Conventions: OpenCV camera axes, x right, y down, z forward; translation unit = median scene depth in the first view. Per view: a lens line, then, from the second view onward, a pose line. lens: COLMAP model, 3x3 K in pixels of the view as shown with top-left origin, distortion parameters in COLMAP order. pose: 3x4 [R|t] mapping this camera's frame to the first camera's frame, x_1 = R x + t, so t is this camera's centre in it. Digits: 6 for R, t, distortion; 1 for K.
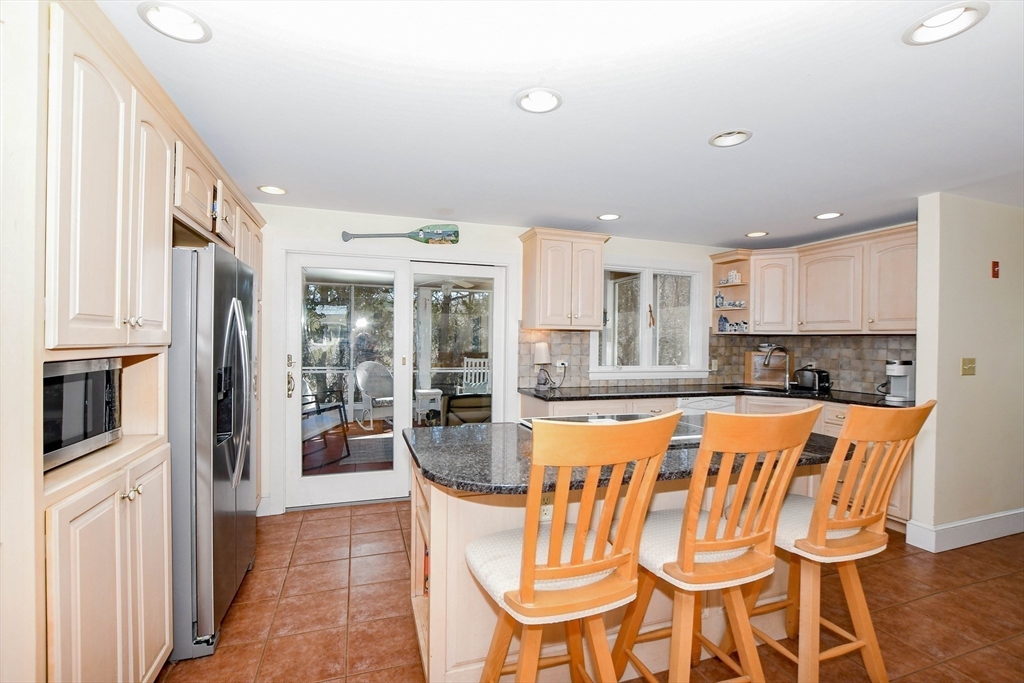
lens RADIAL K [[457.1, 0, 512.5], [0, 457.1, 343.2], [0, 0, 1]] dist [-0.025006, 0.002499]
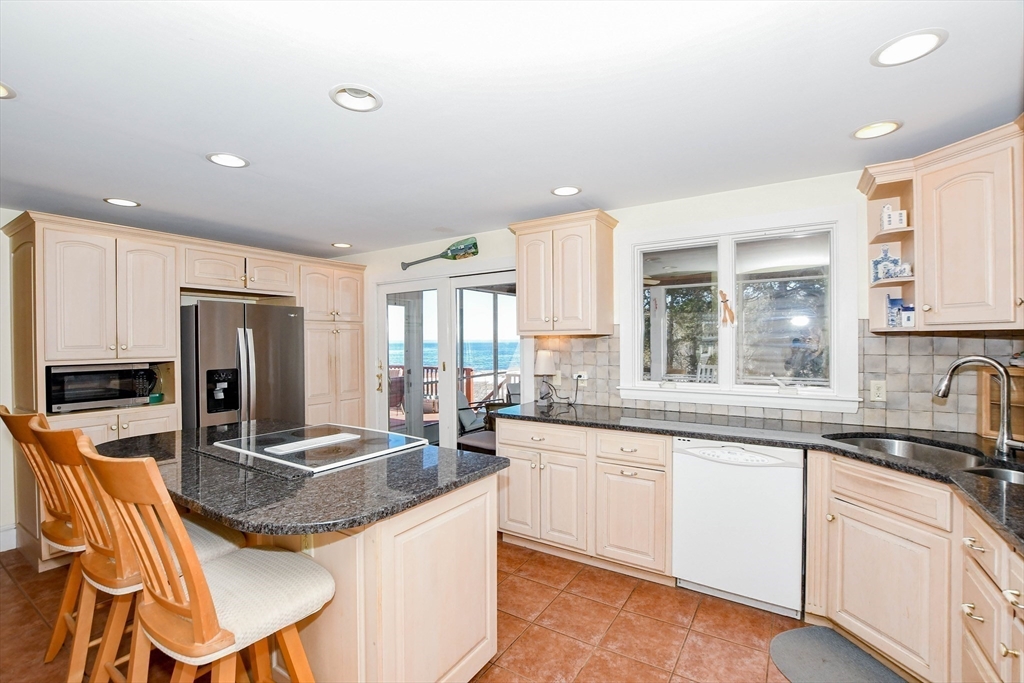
lens RADIAL K [[457.1, 0, 509.1], [0, 457.1, 344.1], [0, 0, 1]] dist [-0.025006, 0.002499]
pose [[0.619952, -0.011931, -0.784549, 0.673269], [0.014751, 0.999885, -0.003550, -0.011537], [0.784501, -0.009372, 0.620057, 0.387404]]
